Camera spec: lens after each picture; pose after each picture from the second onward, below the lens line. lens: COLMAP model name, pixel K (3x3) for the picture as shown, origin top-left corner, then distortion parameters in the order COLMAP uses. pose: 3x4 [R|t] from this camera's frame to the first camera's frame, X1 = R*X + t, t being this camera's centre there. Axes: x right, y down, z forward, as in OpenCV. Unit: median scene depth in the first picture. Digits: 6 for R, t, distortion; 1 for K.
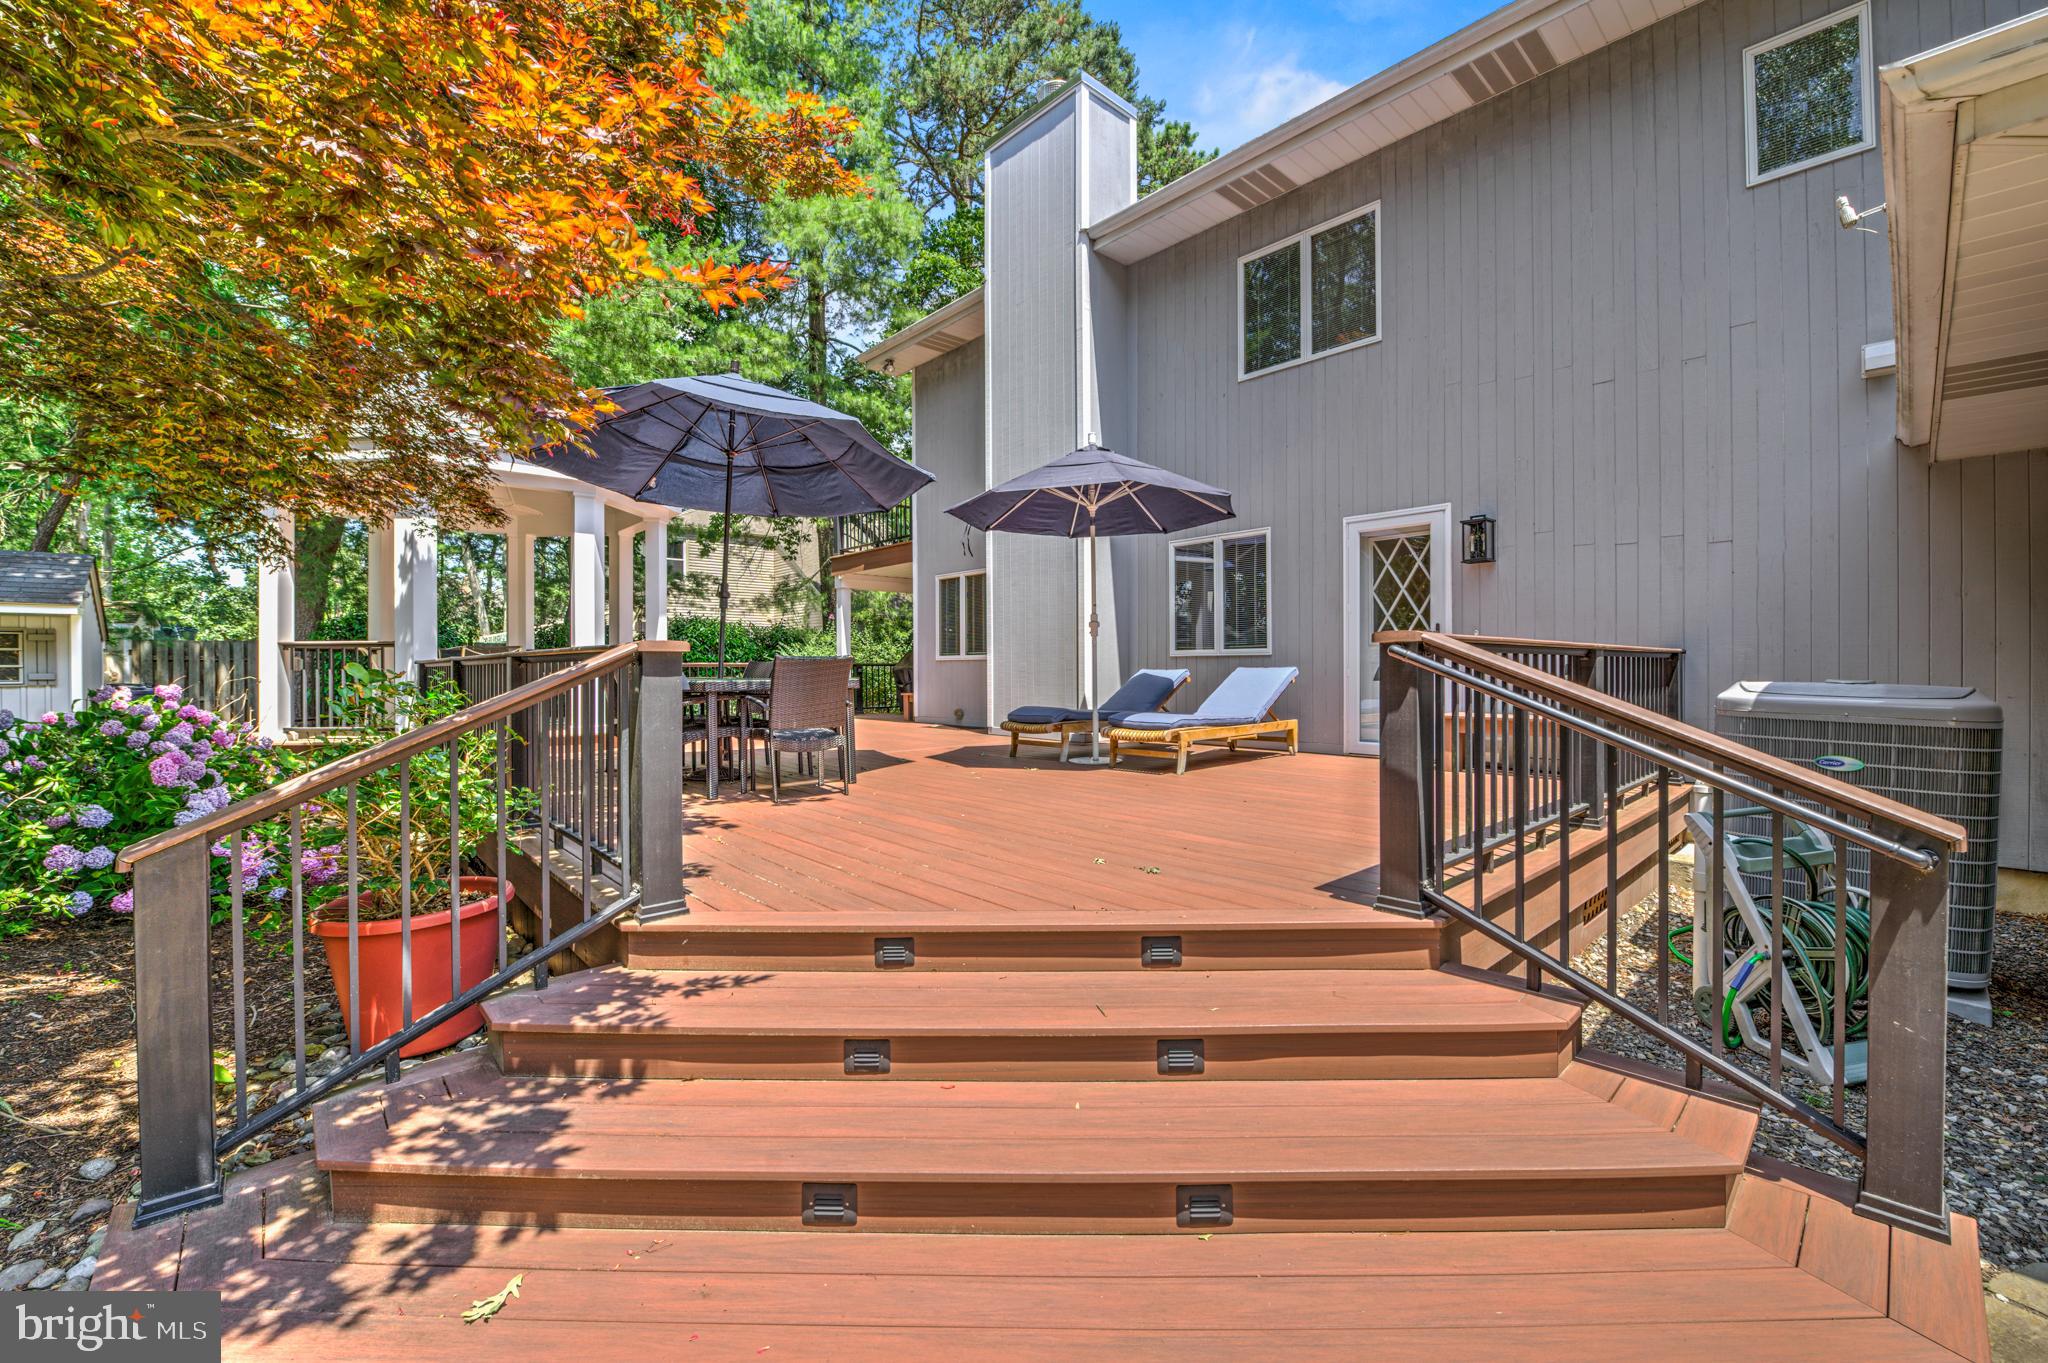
lens RADIAL K [[835.8, 0, 1051.3], [0, 835.8, 670.6], [0, 0, 1]] dist [-0.012909, -0.000022]
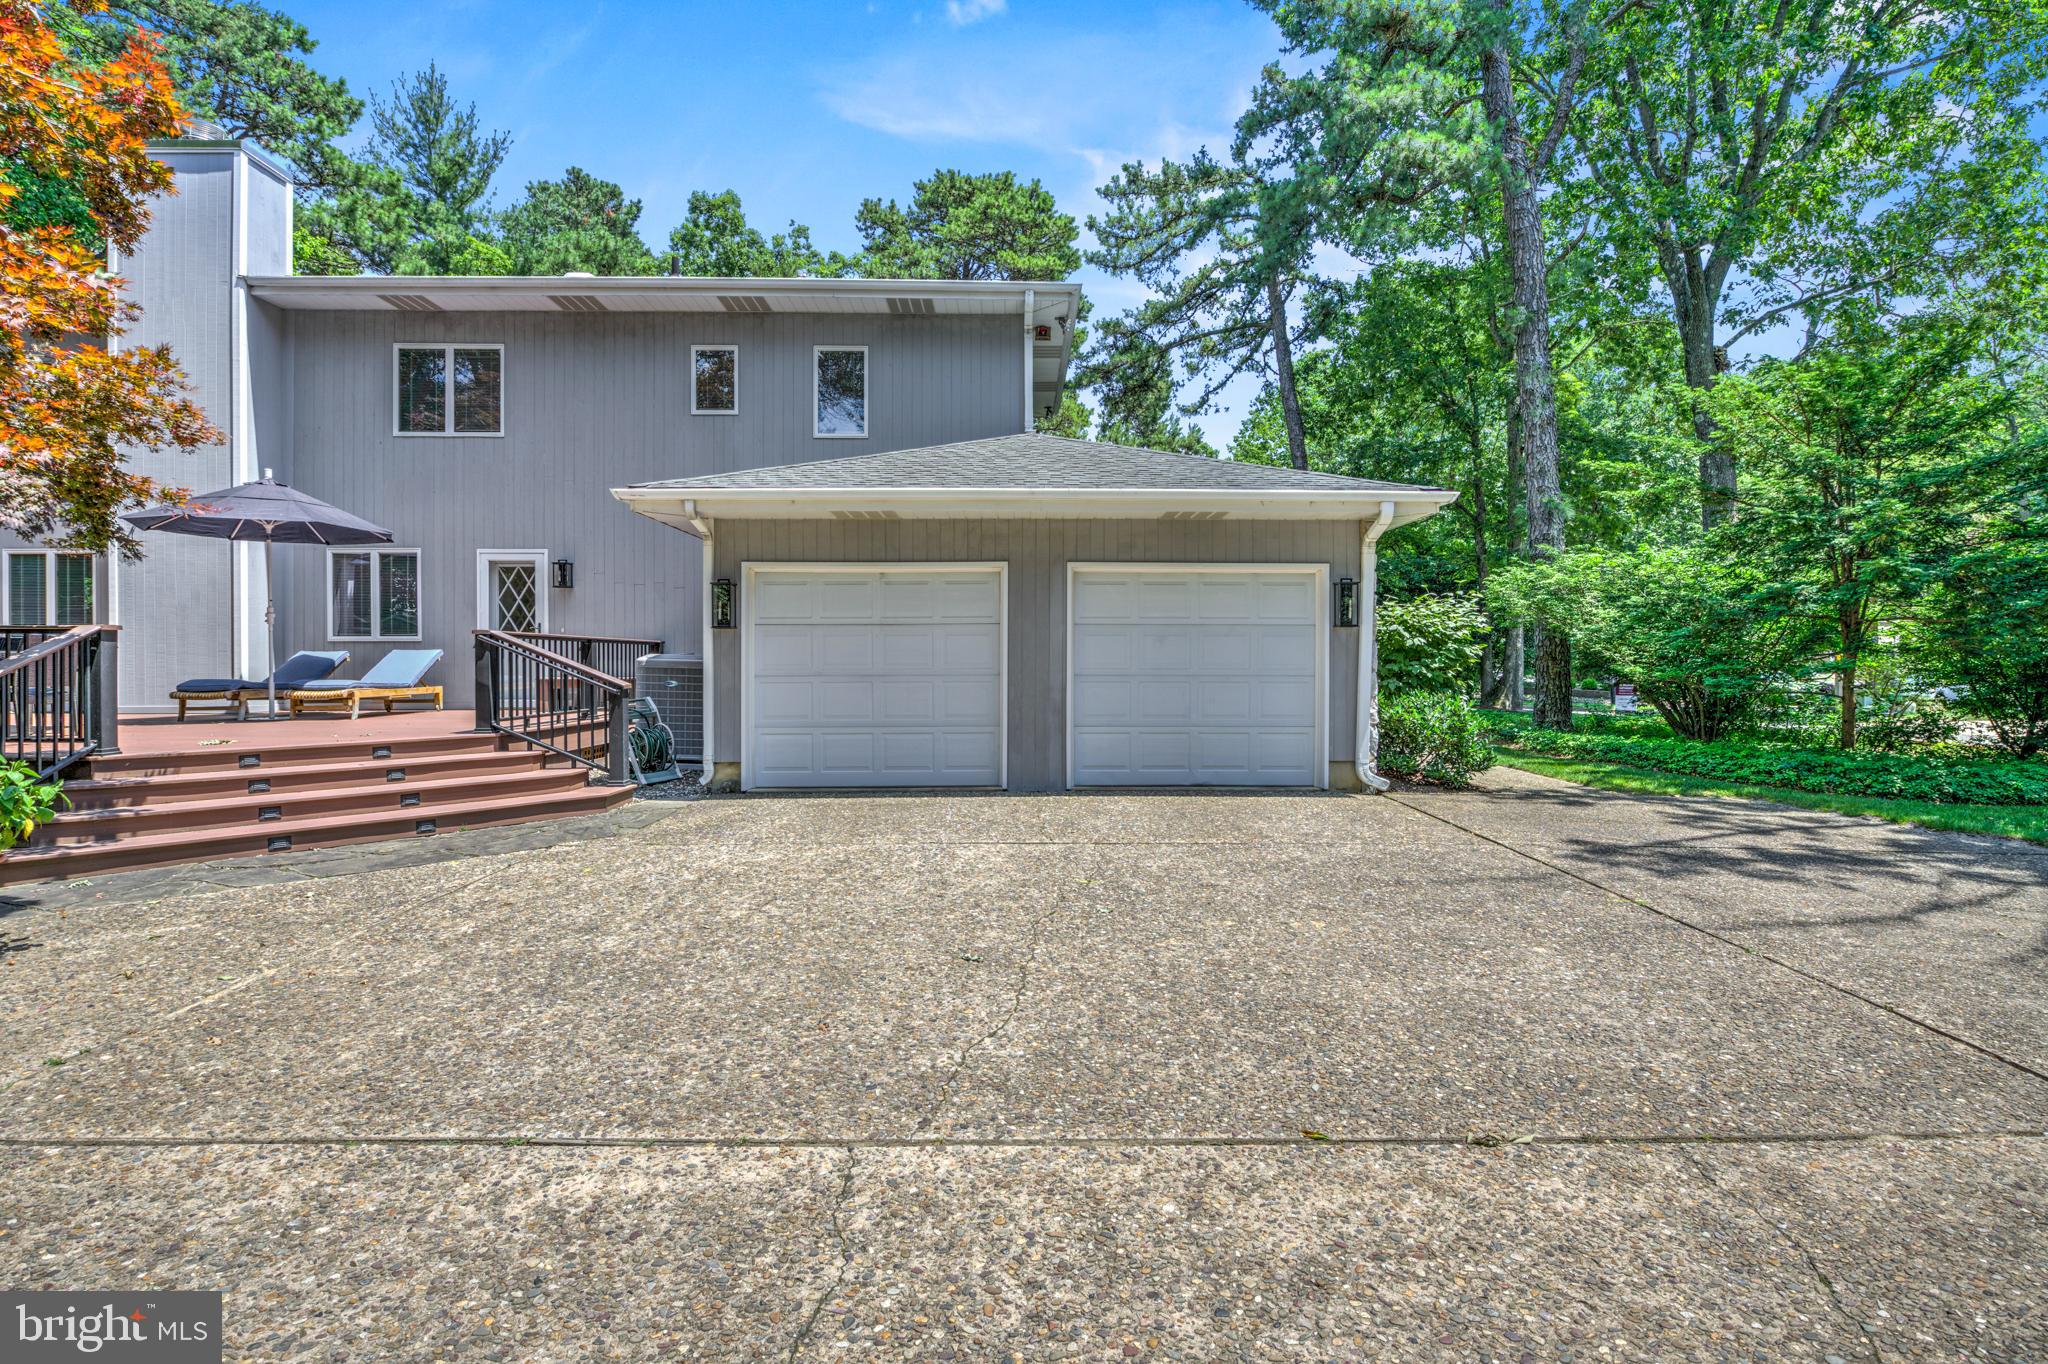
lens RADIAL K [[940.0, 0, 1022.6], [0, 940.0, 670.0], [0, 0, 1]] dist [-0.016018, 0.000358]
pose [[0.666999, -0.002420, 0.745055, -0.219582], [-0.000094, 0.999994, 0.003332, 0.023271], [-0.745059, -0.002293, 0.666995, -0.756564]]
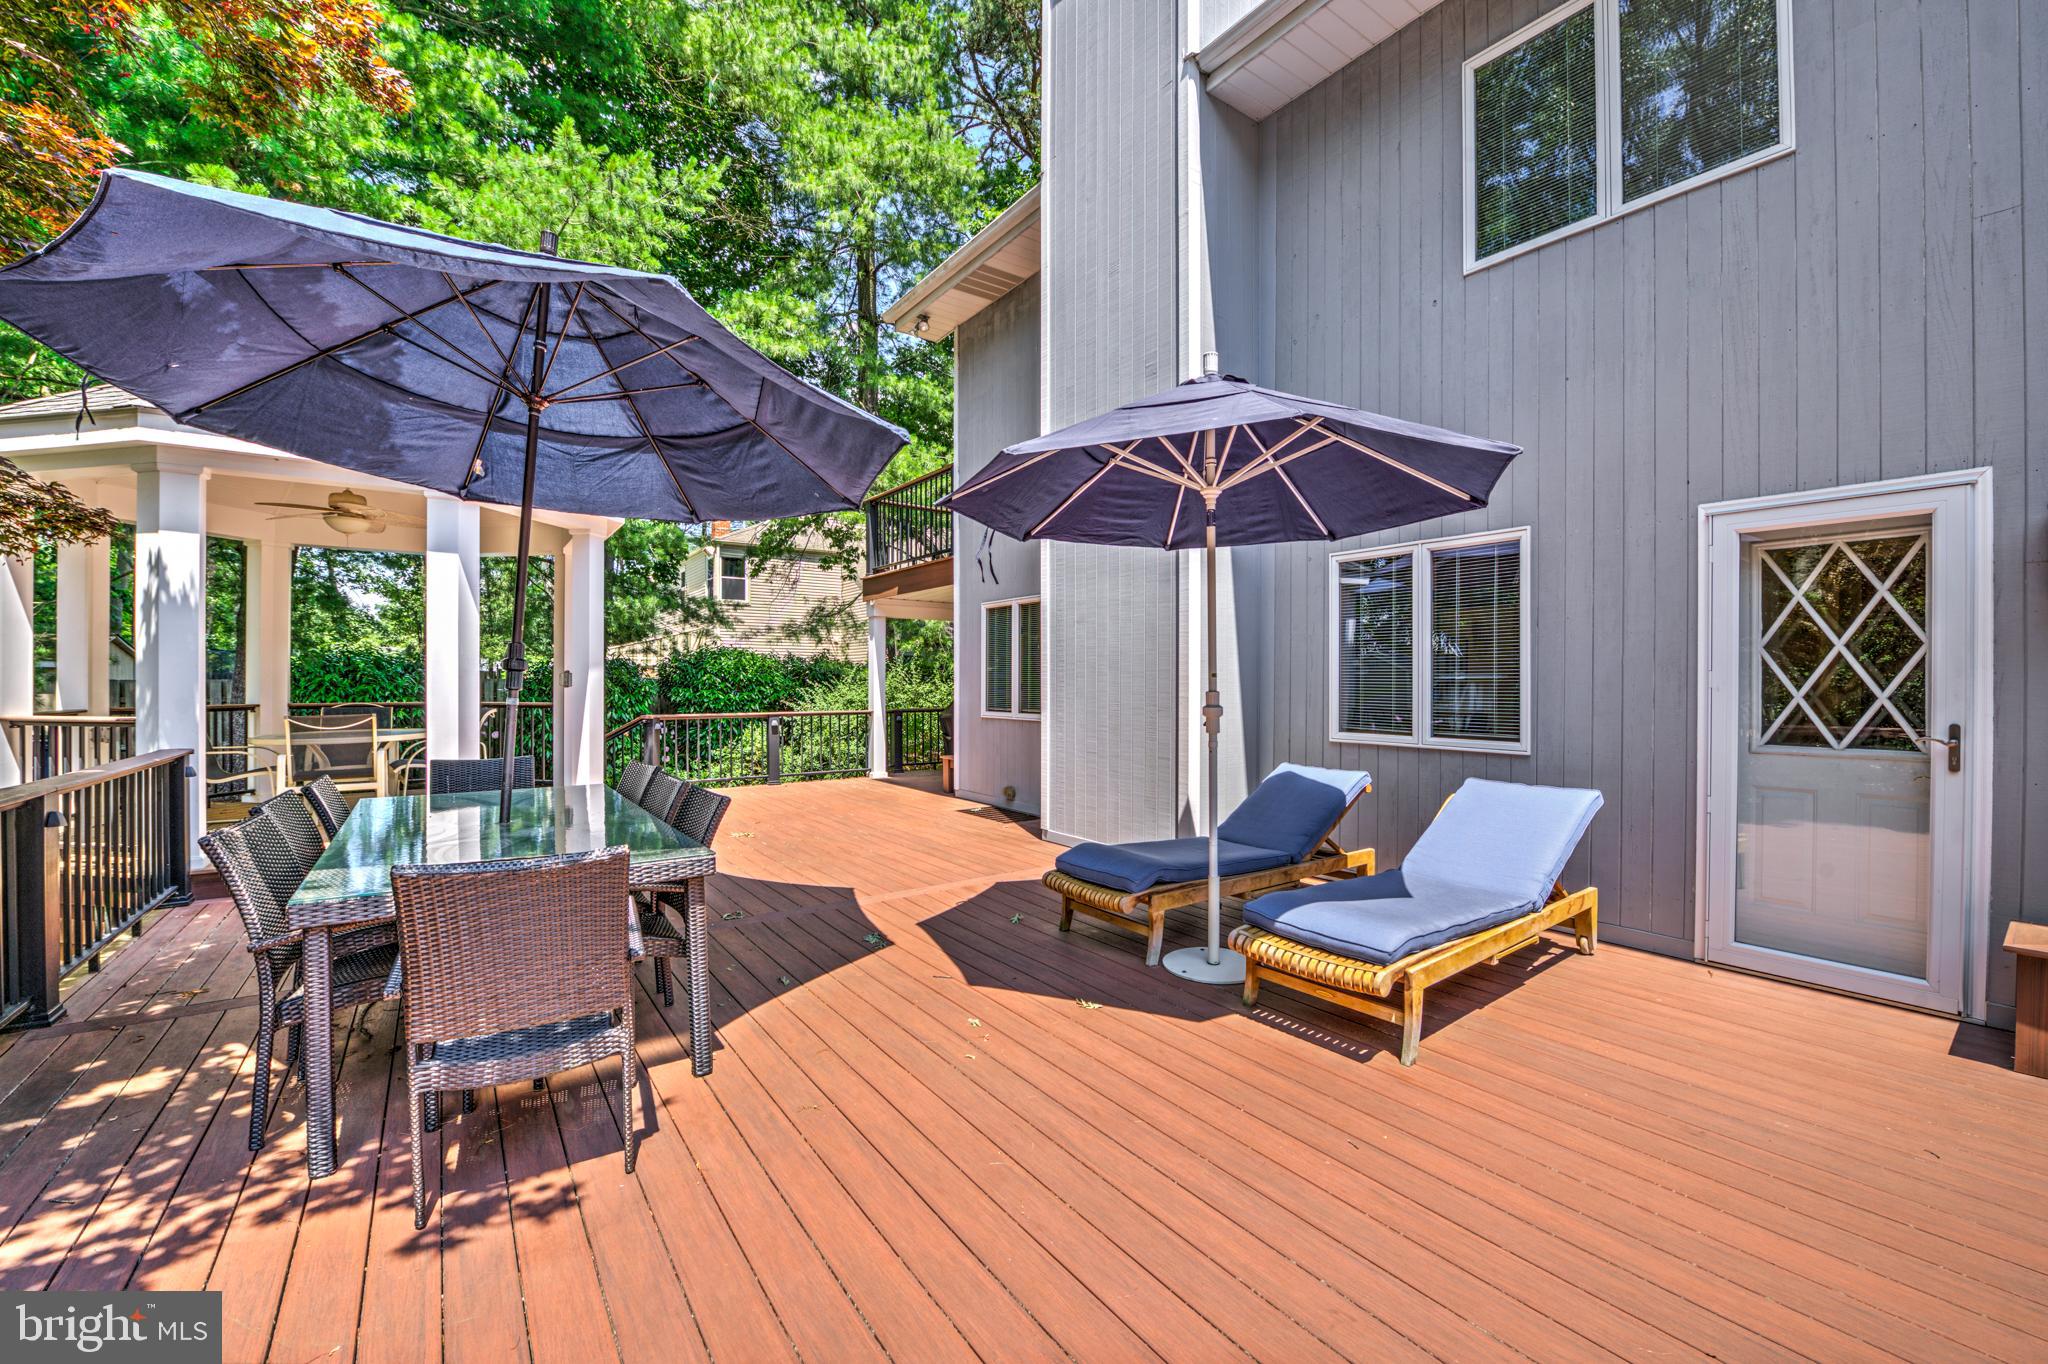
lens RADIAL K [[820.3, 0, 1052.1], [0, 820.3, 681.4], [0, 0, 1]] dist [-0.012029, 0.000151]
pose [[0.993911, 0.006099, -0.110016, 0.006262], [-0.005877, 0.999980, 0.002335, -0.066700], [0.110028, -0.001675, 0.993927, 0.415080]]
